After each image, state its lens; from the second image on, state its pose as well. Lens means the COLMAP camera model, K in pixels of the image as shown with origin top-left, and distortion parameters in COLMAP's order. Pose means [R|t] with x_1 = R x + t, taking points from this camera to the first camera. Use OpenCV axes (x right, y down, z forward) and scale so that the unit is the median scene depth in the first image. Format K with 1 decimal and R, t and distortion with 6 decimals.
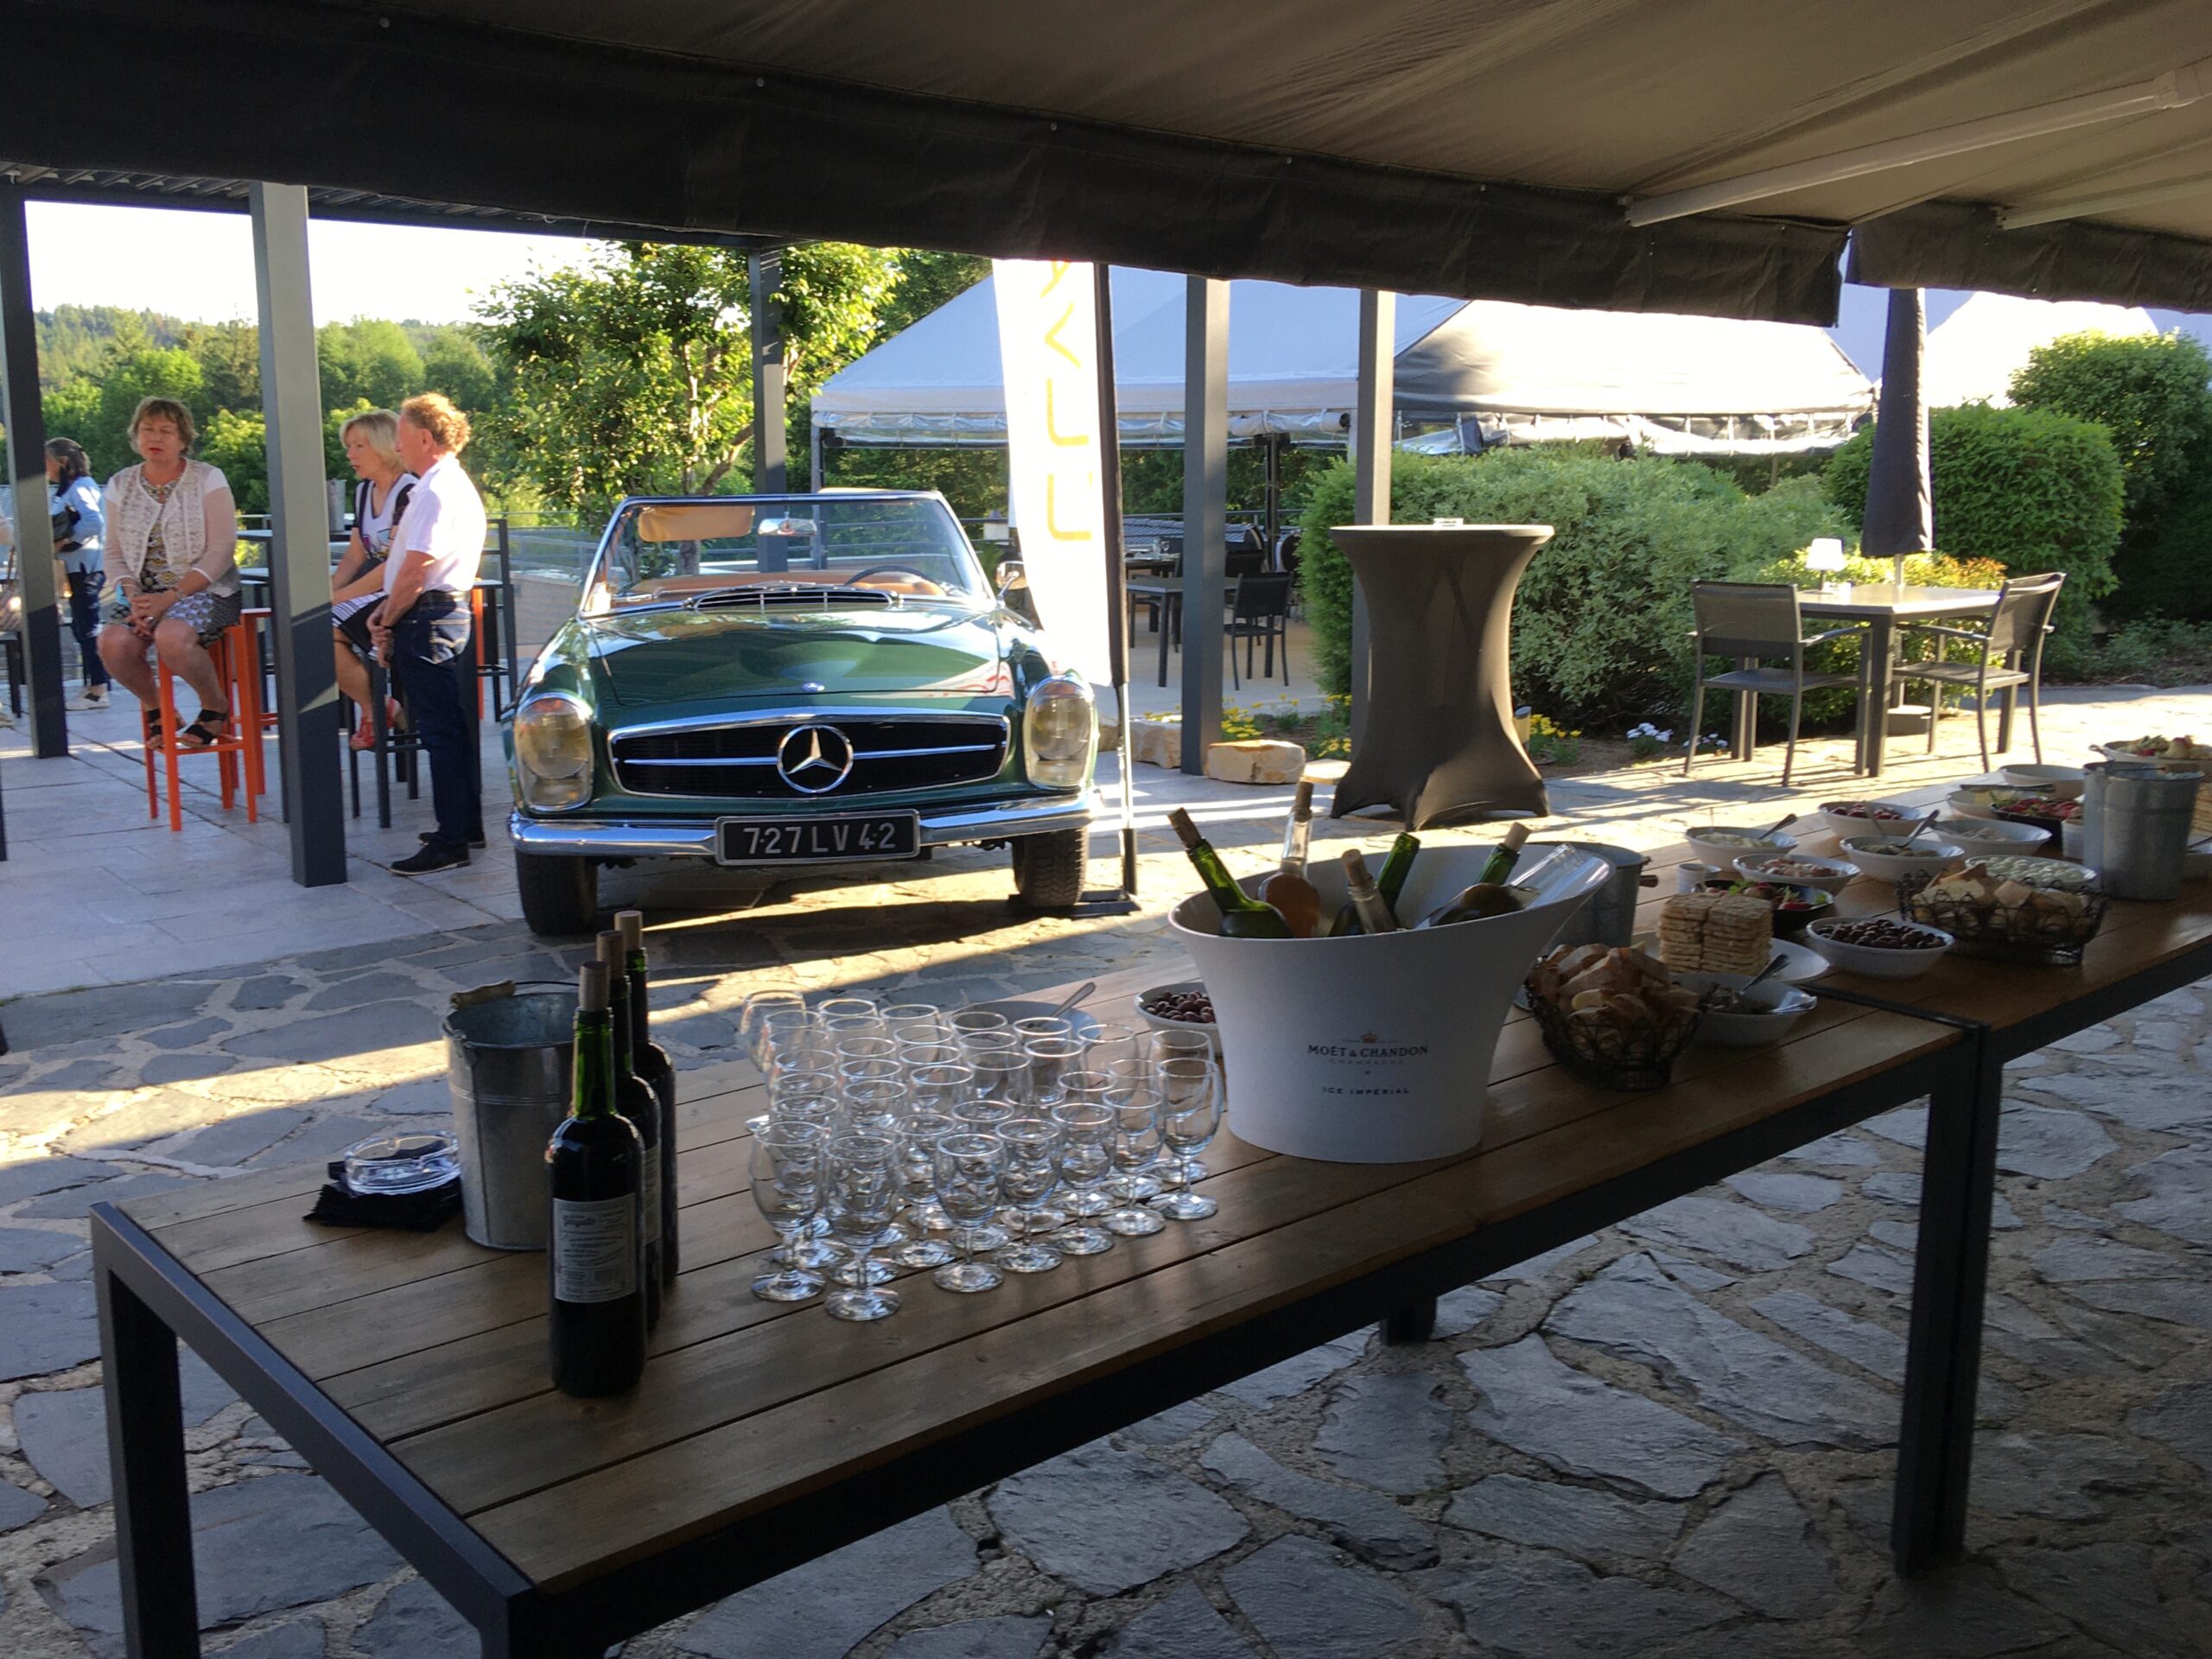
lens RADIAL K [[2115.9, 0, 1035.5], [0, 2115.9, 822.8], [0, 0, 1]] dist [0.135149, -0.227728]
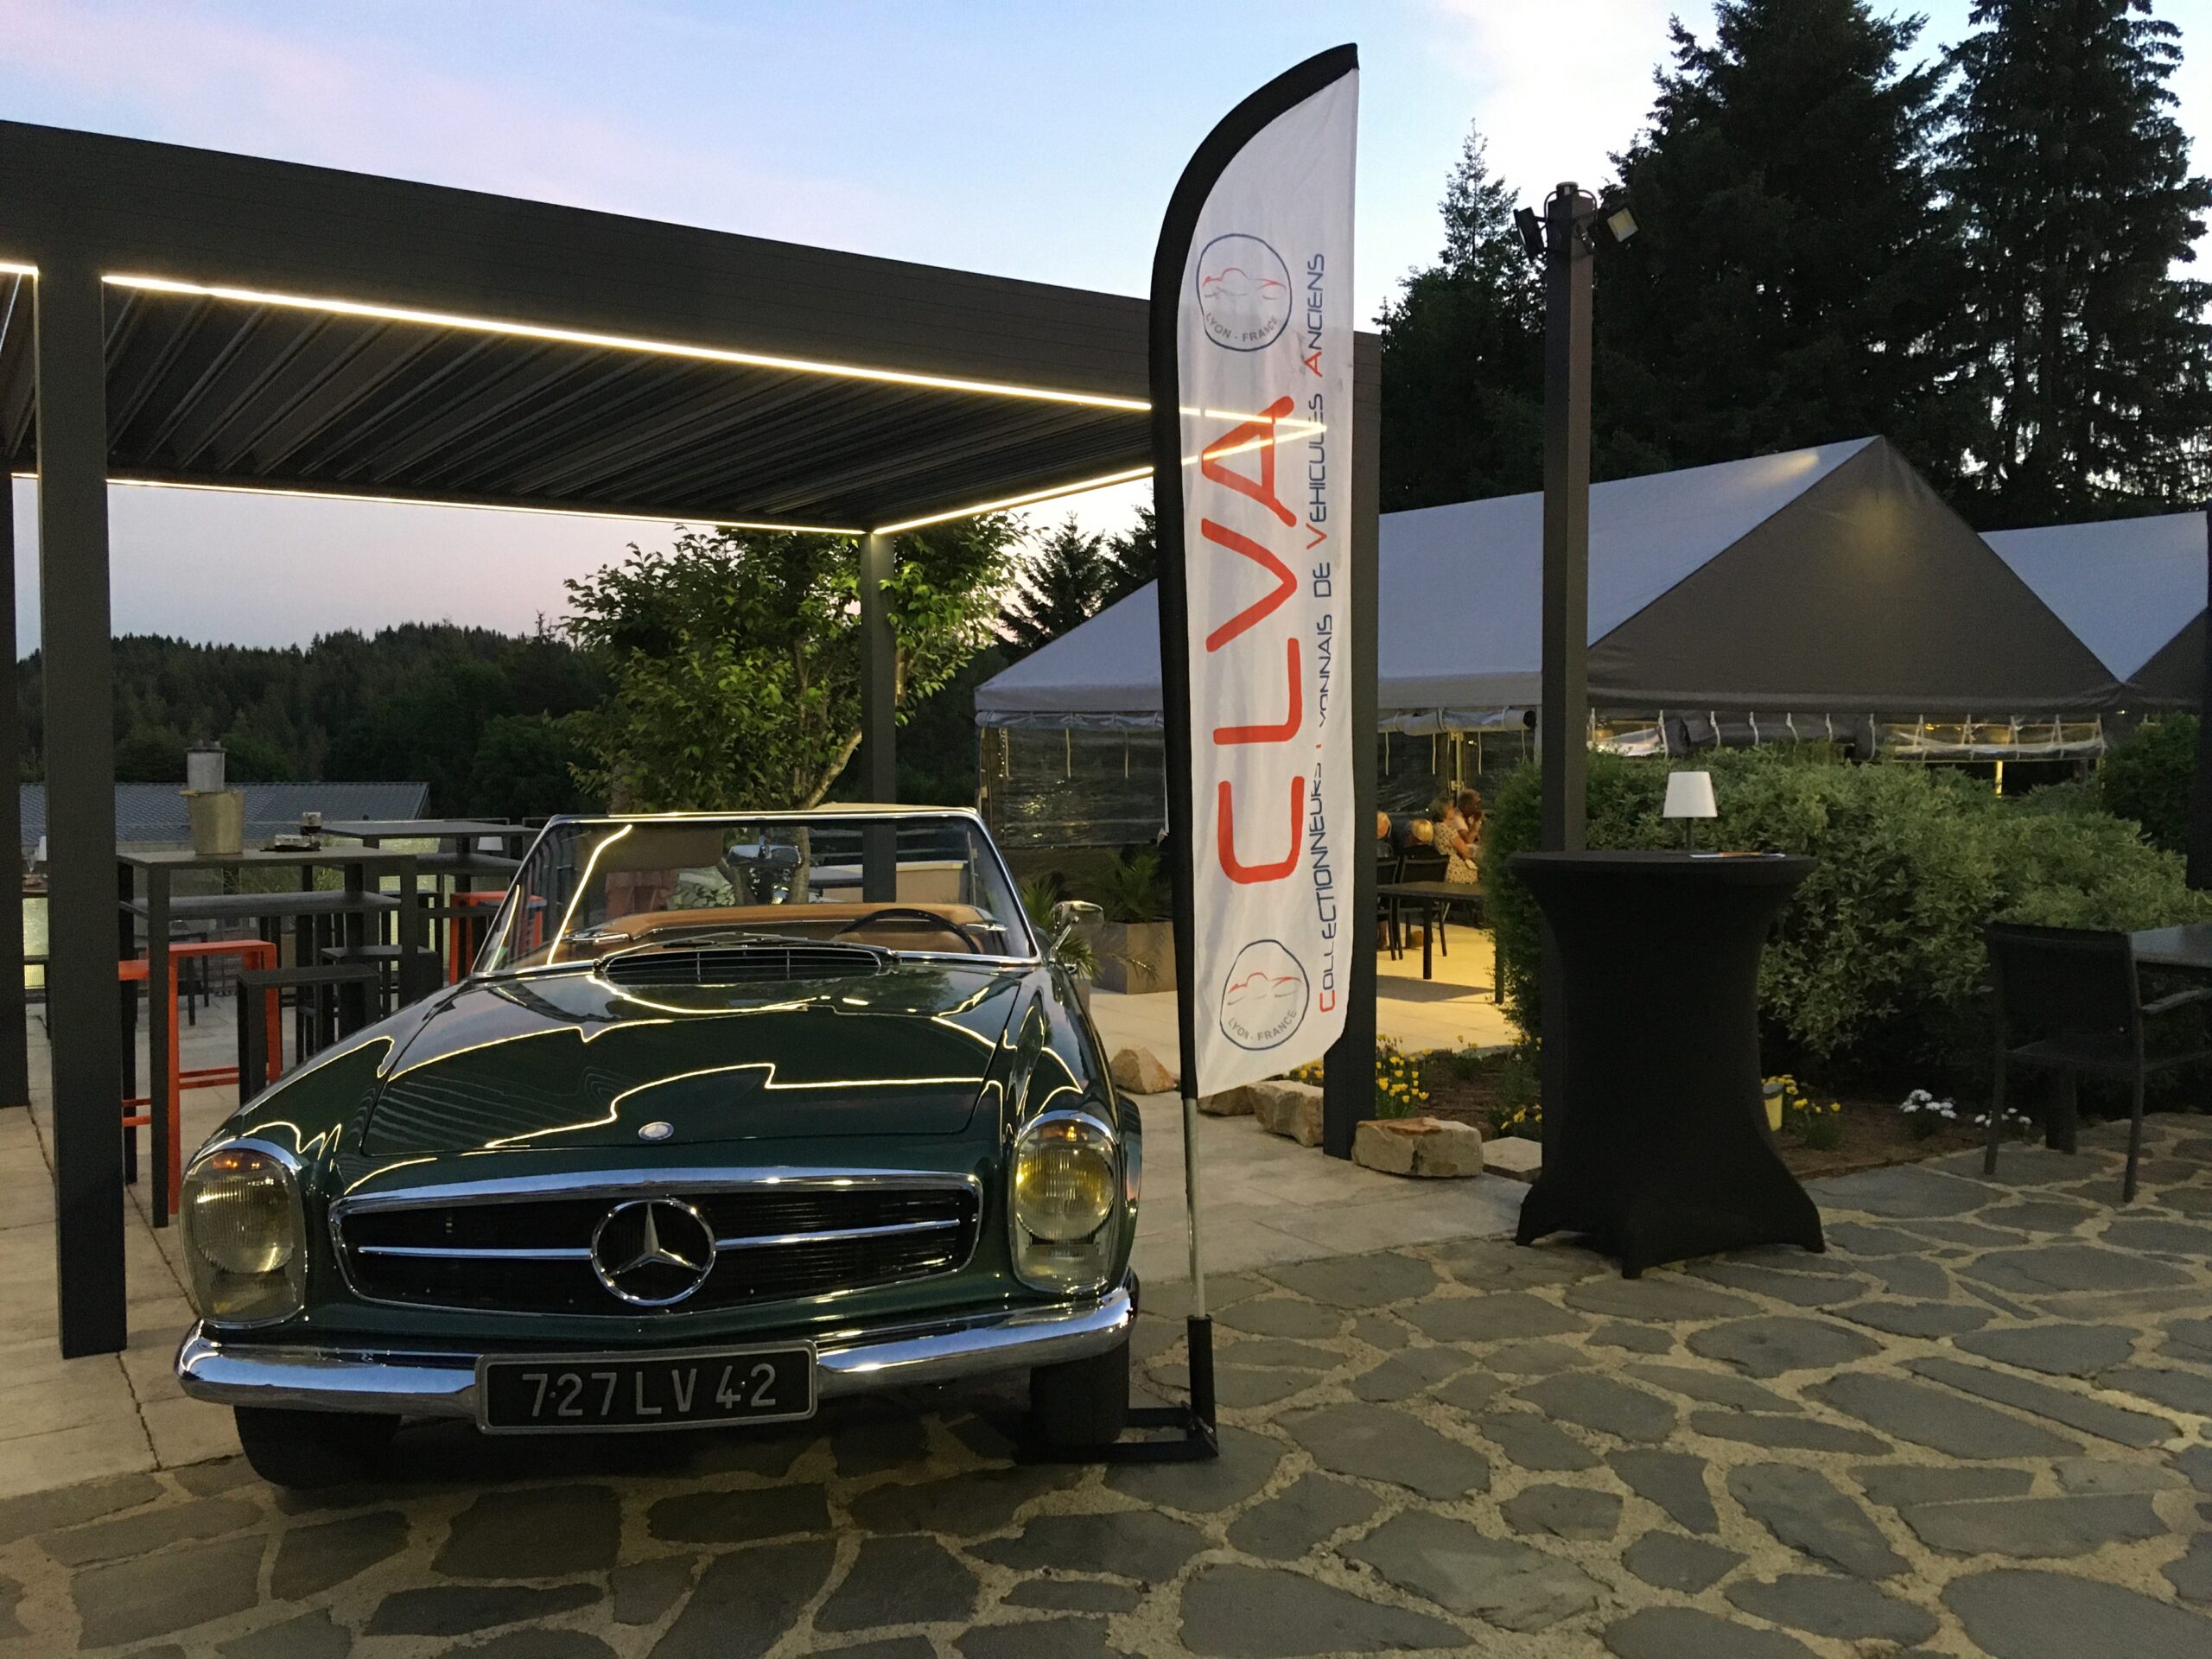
lens RADIAL K [[1849.1, 0, 1111.5], [0, 1849.1, 804.1], [0, 0, 1]] dist [0.120550, -0.180402]
pose [[0.996595, 0.003513, -0.082373, 0.040479], [-0.015126, 0.989923, -0.140794, -0.047339], [0.081048, 0.141561, 0.986606, 0.258457]]
